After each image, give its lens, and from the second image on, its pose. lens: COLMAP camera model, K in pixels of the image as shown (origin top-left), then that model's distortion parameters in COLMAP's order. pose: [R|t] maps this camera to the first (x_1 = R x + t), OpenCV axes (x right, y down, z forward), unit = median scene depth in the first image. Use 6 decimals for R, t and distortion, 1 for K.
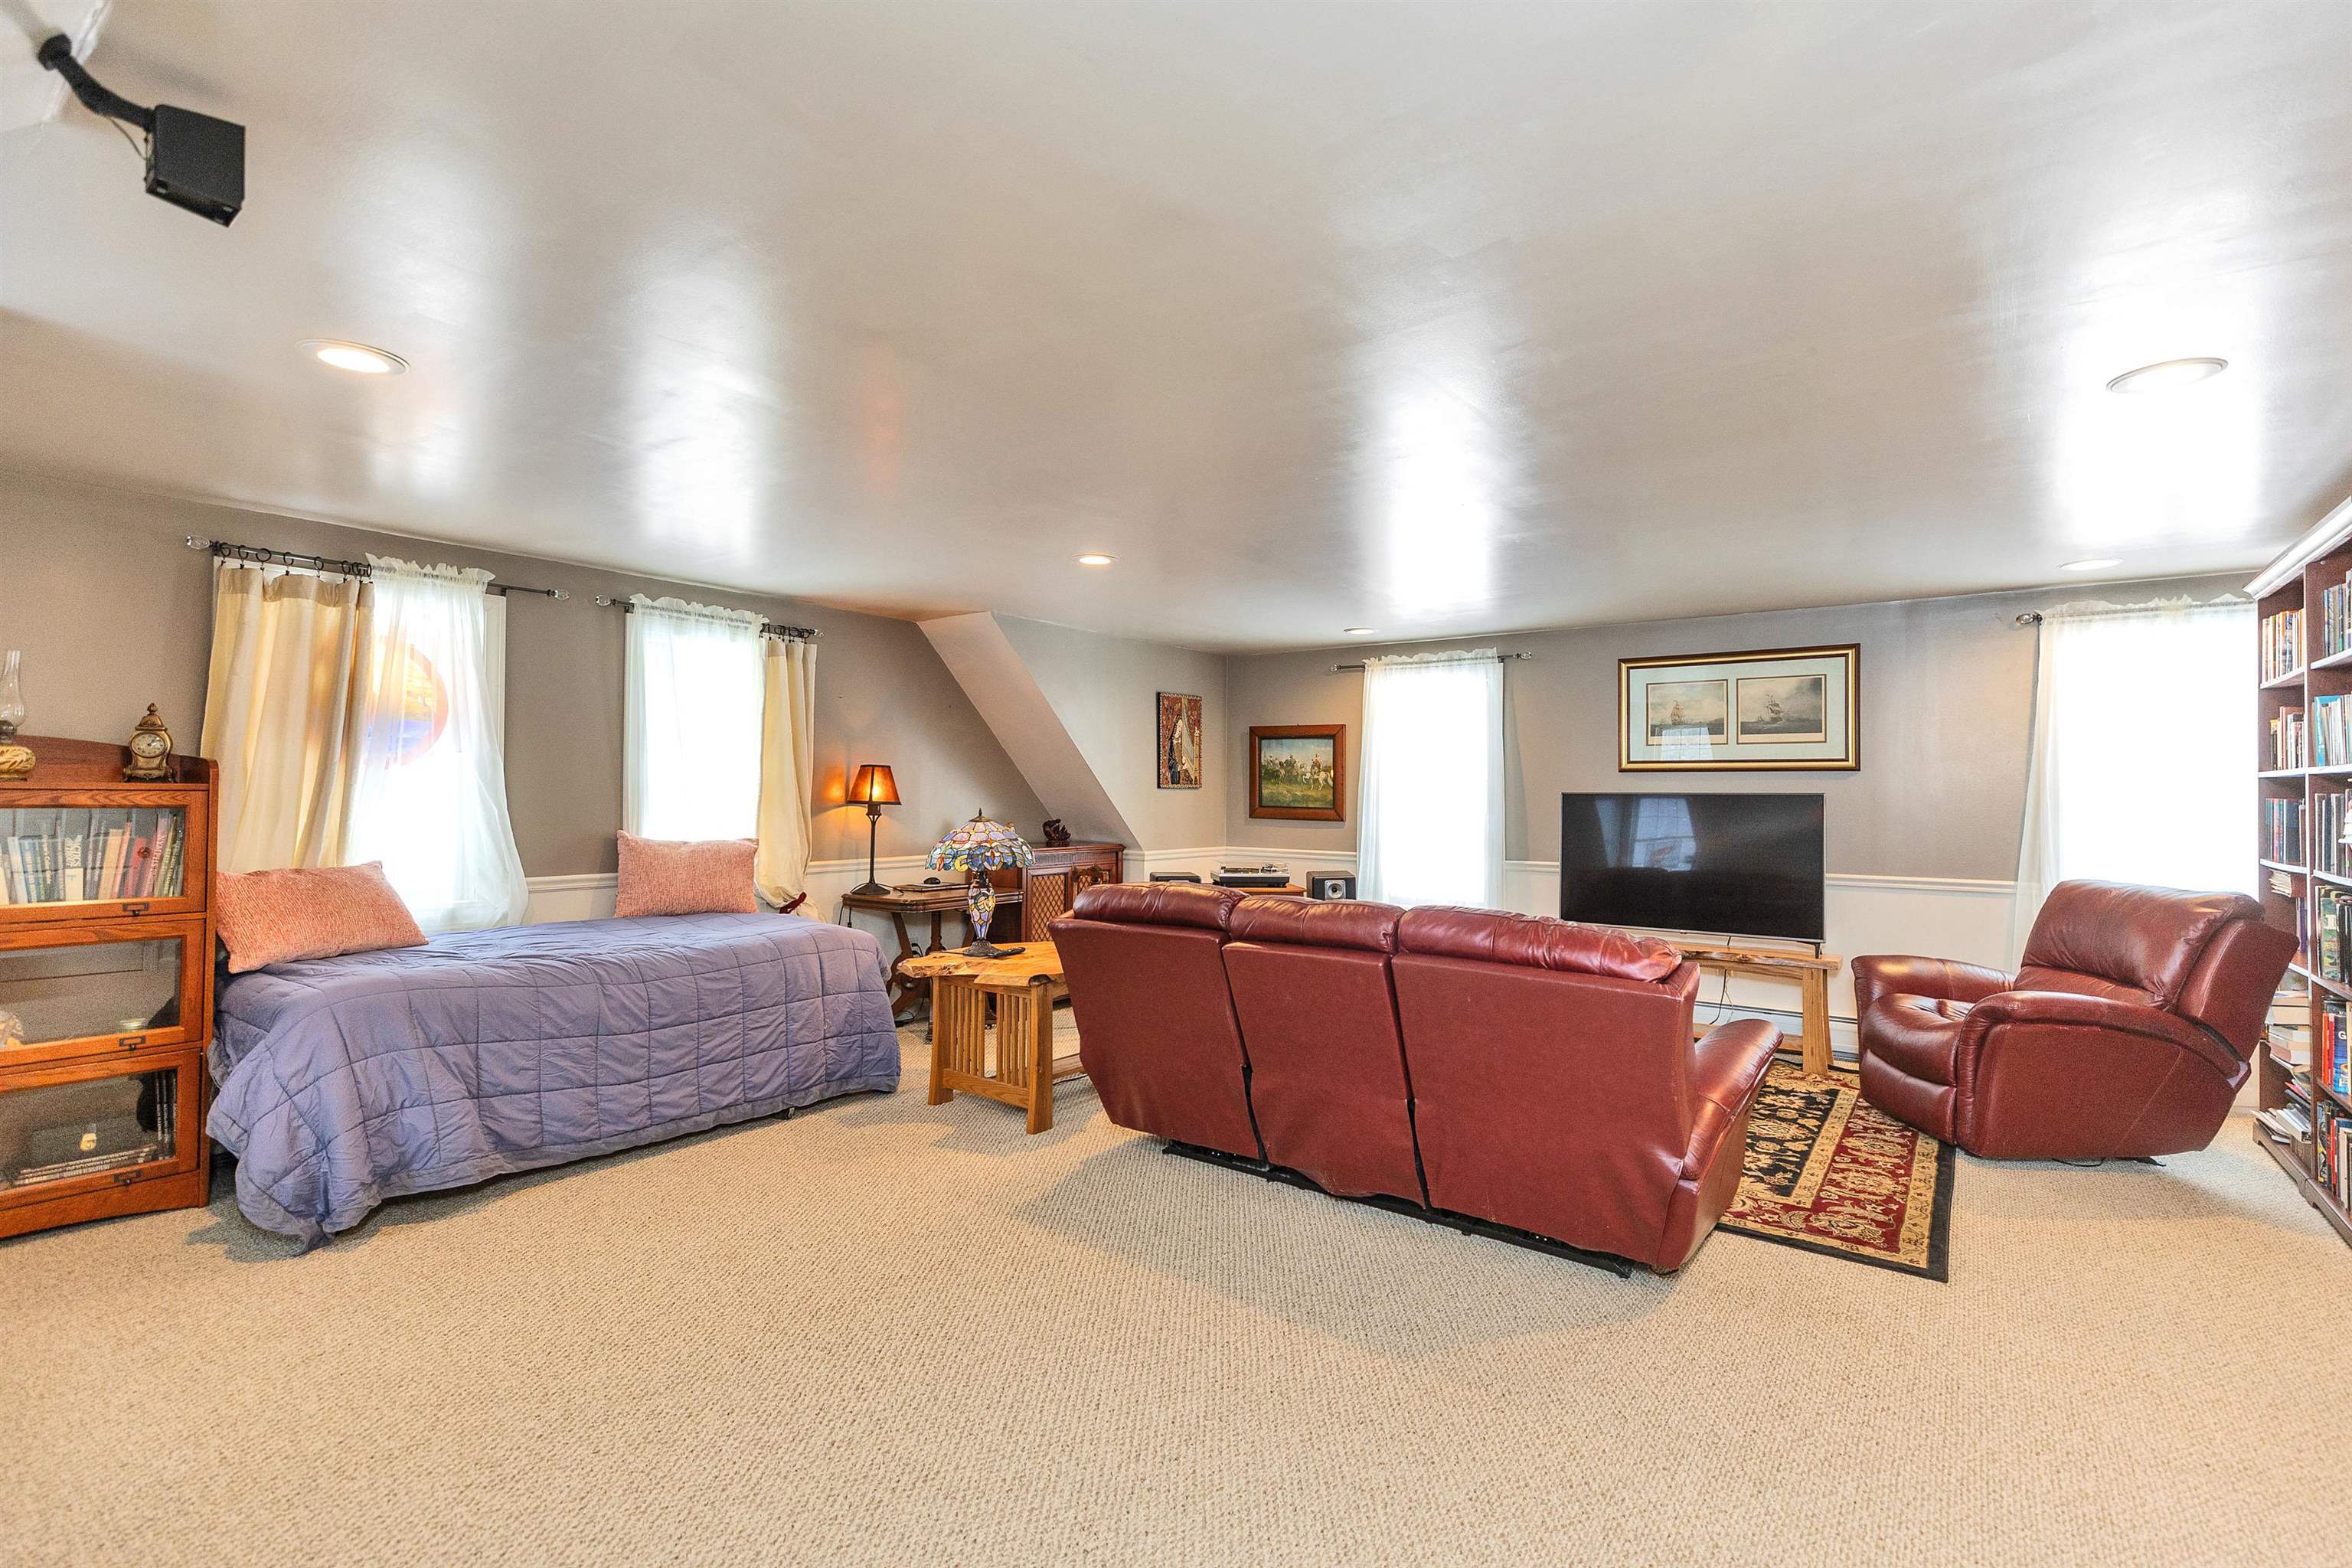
lens RADIAL K [[1062.8, 0, 1174.1], [0, 1062.8, 779.2], [0, 0, 1]] dist [0.004068, -0.000319]
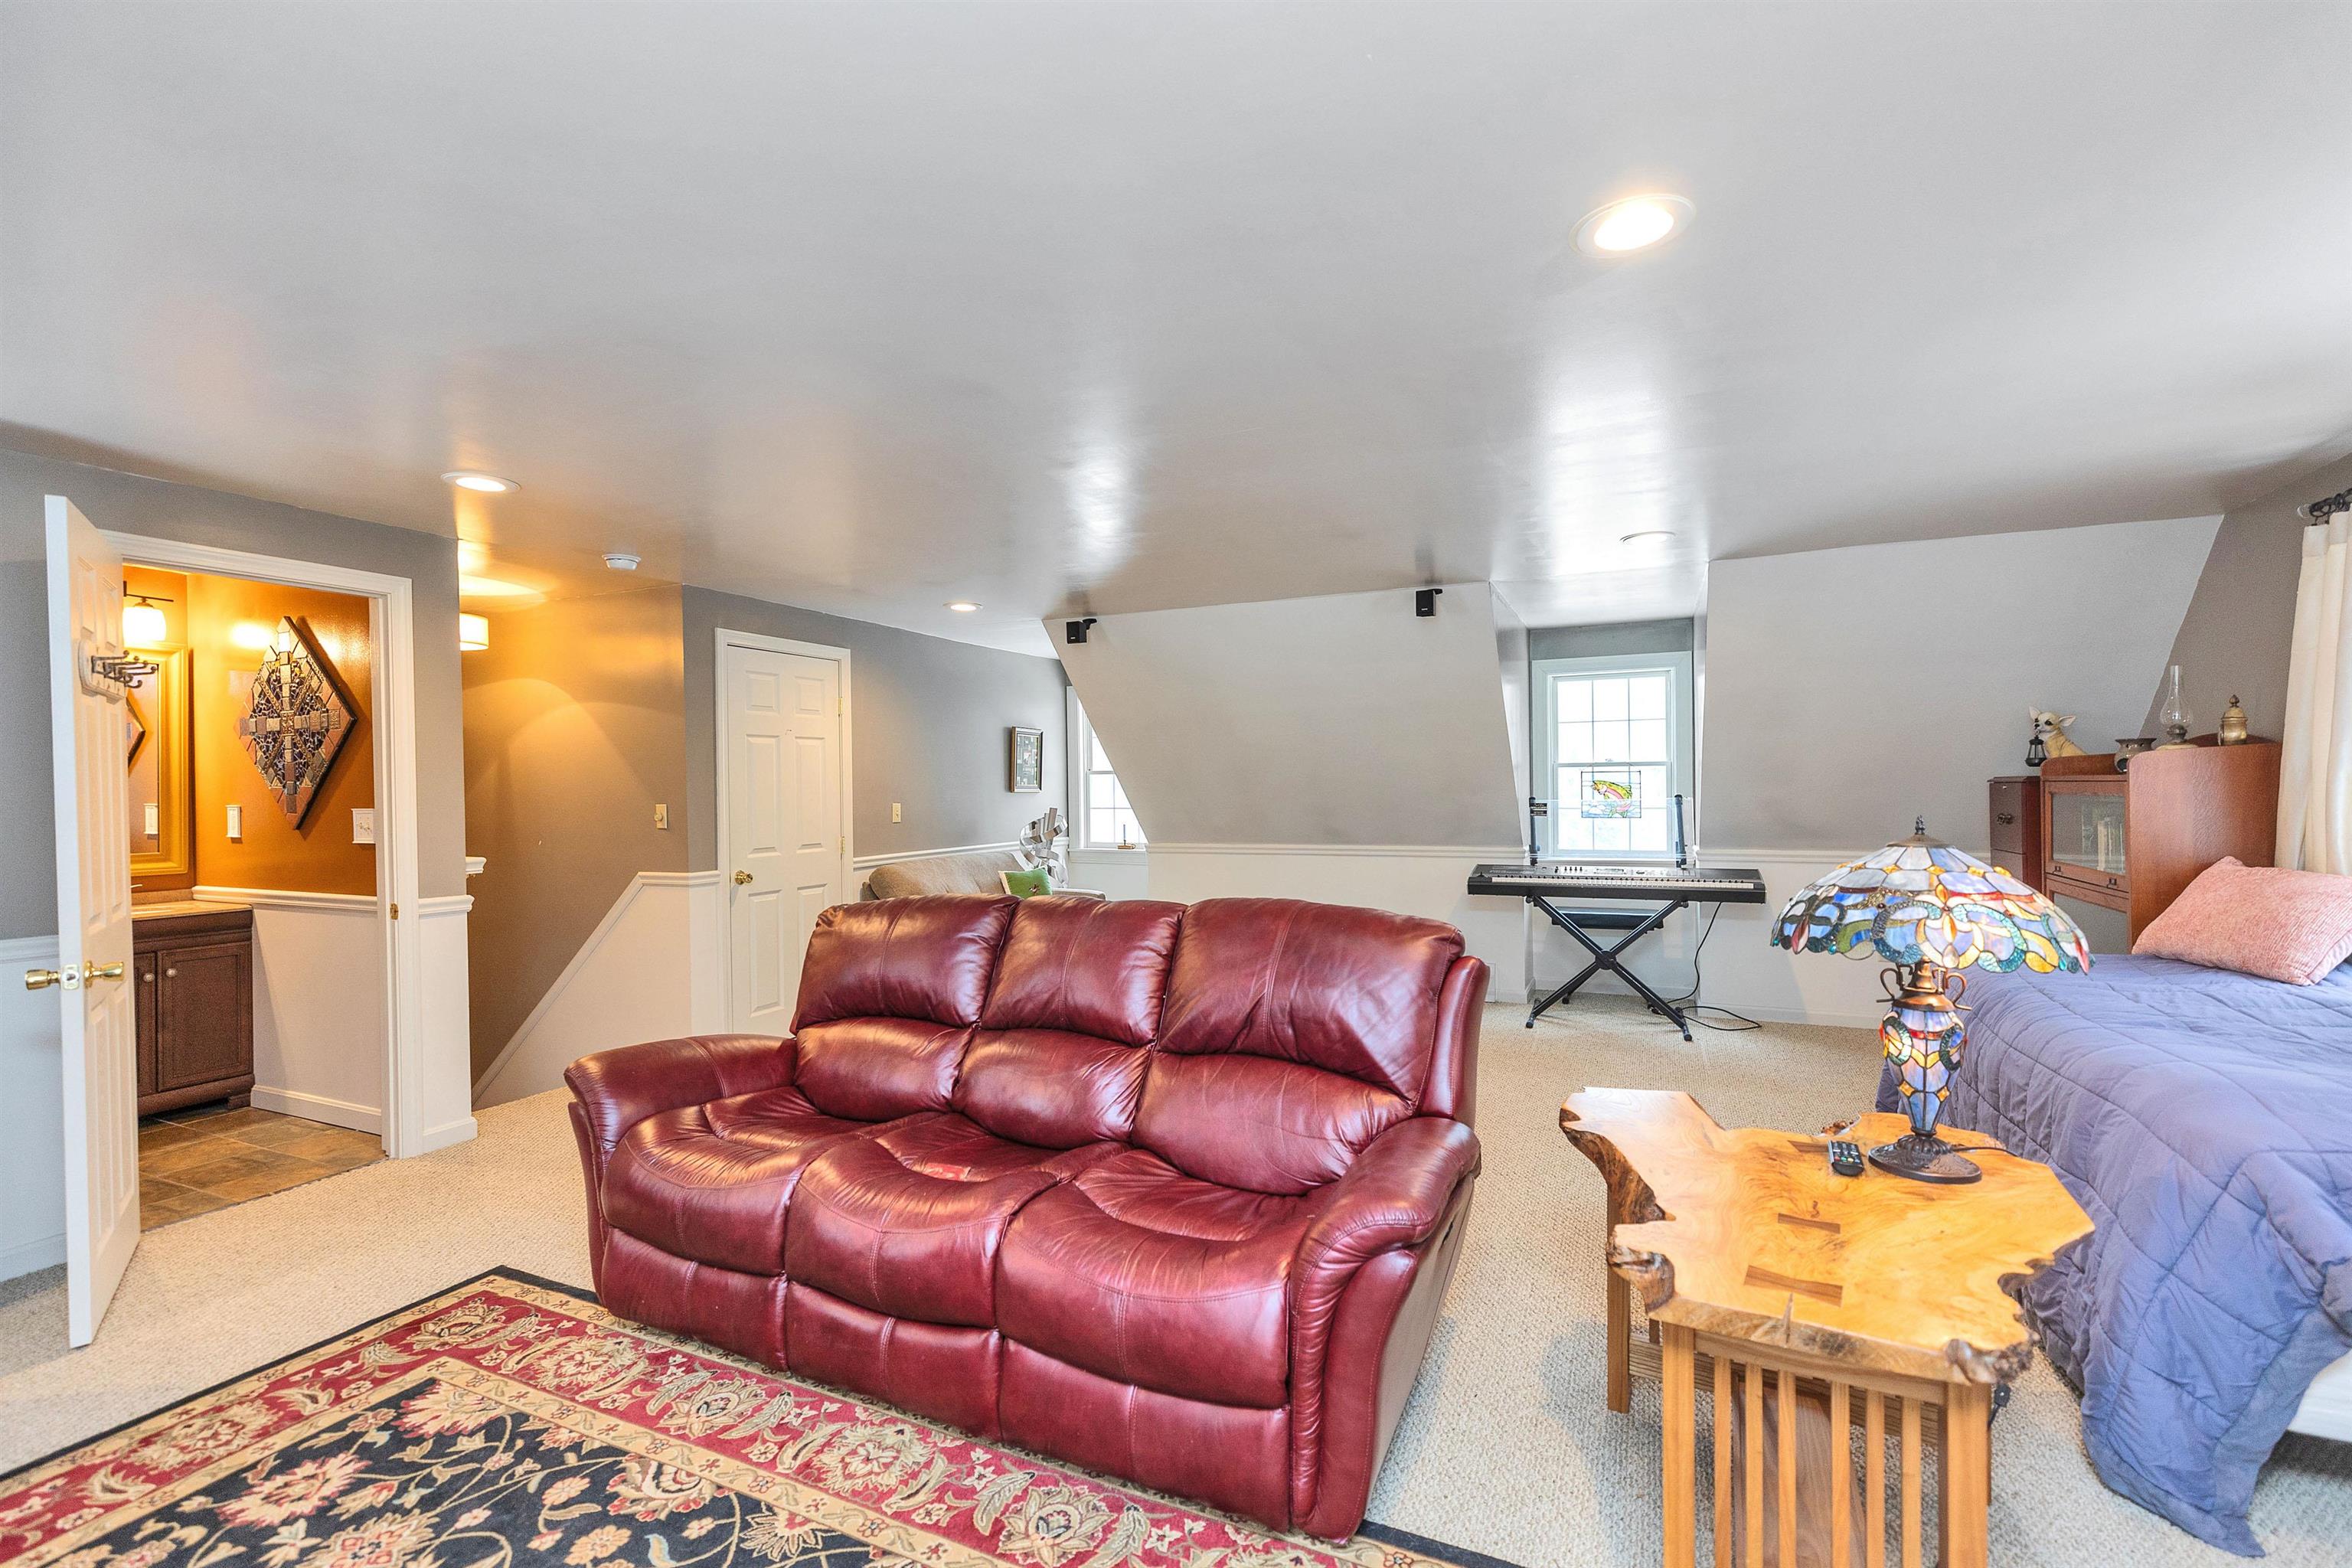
lens RADIAL K [[1045.7, 0, 1176.0], [0, 1045.7, 784.0], [0, 0, 1]] dist [0.000477, 0.000066]
pose [[-0.979730, 0.002445, -0.200306, 0.232927], [0.005621, 0.999867, -0.015291, 0.022138], [0.200242, -0.016107, -0.979614, 1.702877]]
